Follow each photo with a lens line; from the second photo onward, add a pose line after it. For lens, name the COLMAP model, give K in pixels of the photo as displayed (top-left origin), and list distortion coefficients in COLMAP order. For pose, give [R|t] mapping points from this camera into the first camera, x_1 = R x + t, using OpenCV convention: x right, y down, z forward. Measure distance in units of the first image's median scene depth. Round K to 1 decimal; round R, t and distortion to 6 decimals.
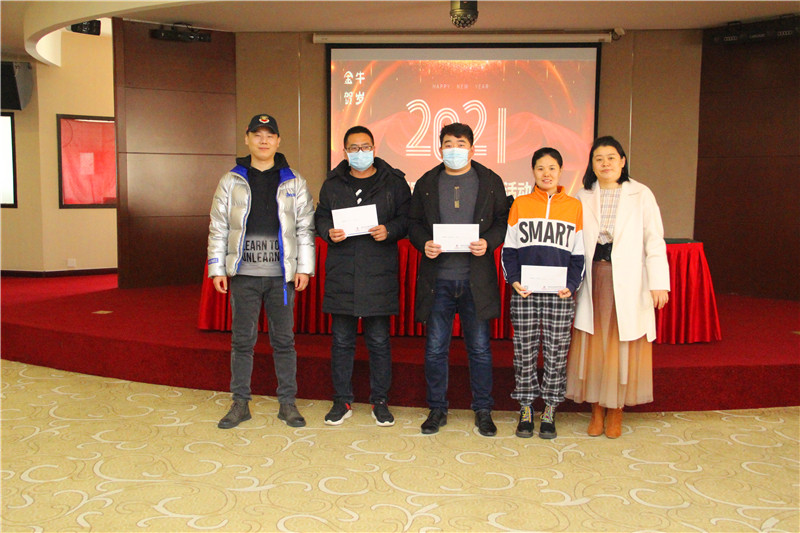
lens RADIAL K [[918.8, 0, 400.0], [0, 918.8, 266.5], [0, 0, 1]] dist [-0.068698, 0.322342]
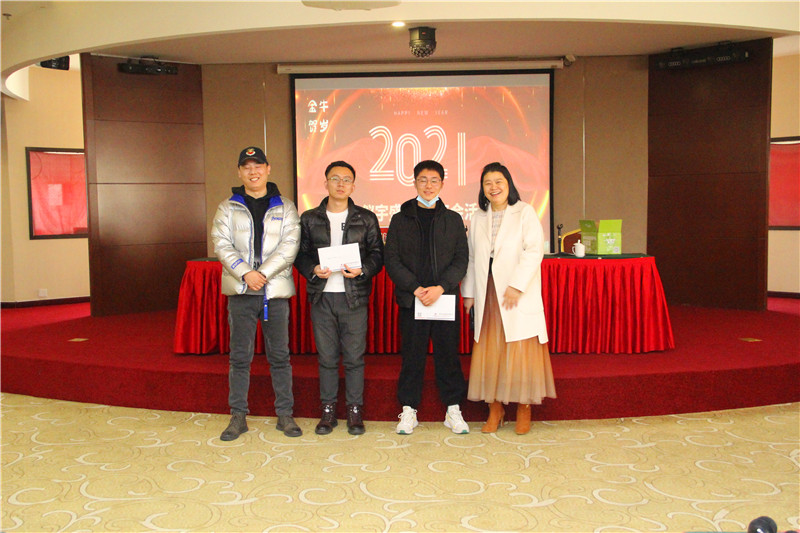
lens RADIAL K [[900.9, 0, 403.8], [0, 900.9, 267.1], [0, 0, 1]] dist [-0.074011, 0.308643]
pose [[0.998693, -0.026064, 0.043973, -0.004774], [0.027064, 0.999385, -0.022295, 0.001330], [-0.043365, 0.023456, 0.998784, -0.024194]]
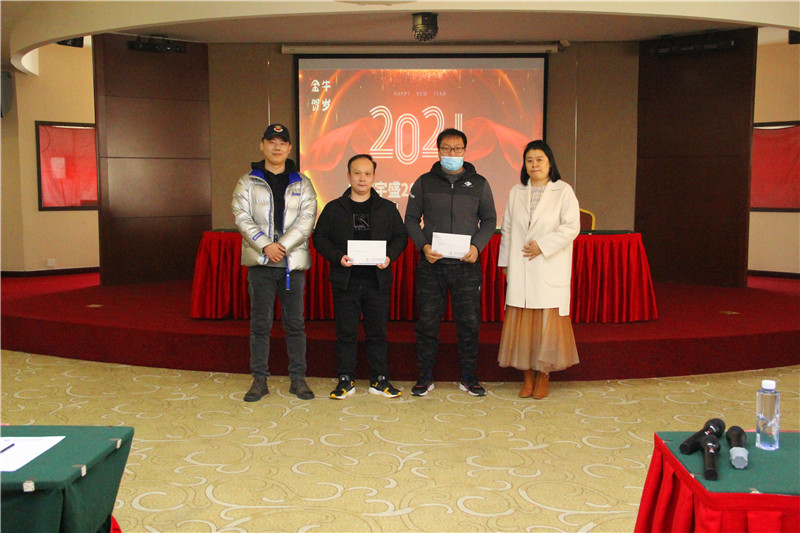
lens RADIAL K [[900.9, 0, 403.8], [0, 900.9, 267.1], [0, 0, 1]] dist [-0.074011, 0.308643]
pose [[0.998293, -0.014453, 0.056582, -0.028156], [0.014379, 0.999895, 0.001715, 0.010385], [-0.056600, -0.000899, 0.998397, -0.100367]]
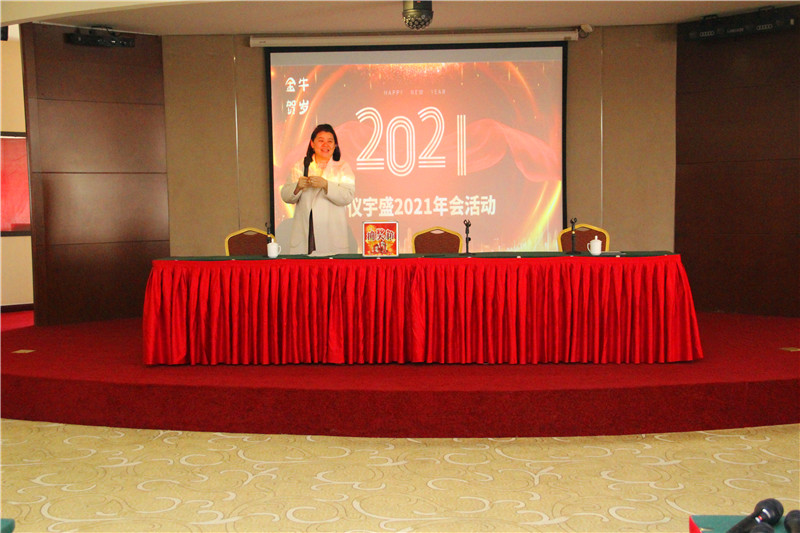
lens RADIAL K [[1056.9, 0, 396.3], [0, 1056.9, 270.7], [0, 0, 1]] dist [-0.003917, 0.477982]
pose [[0.998473, -0.027464, 0.047940, -0.013160], [0.028616, 0.999314, -0.023521, 0.008241], [-0.047261, 0.024857, 0.998573, -0.074263]]
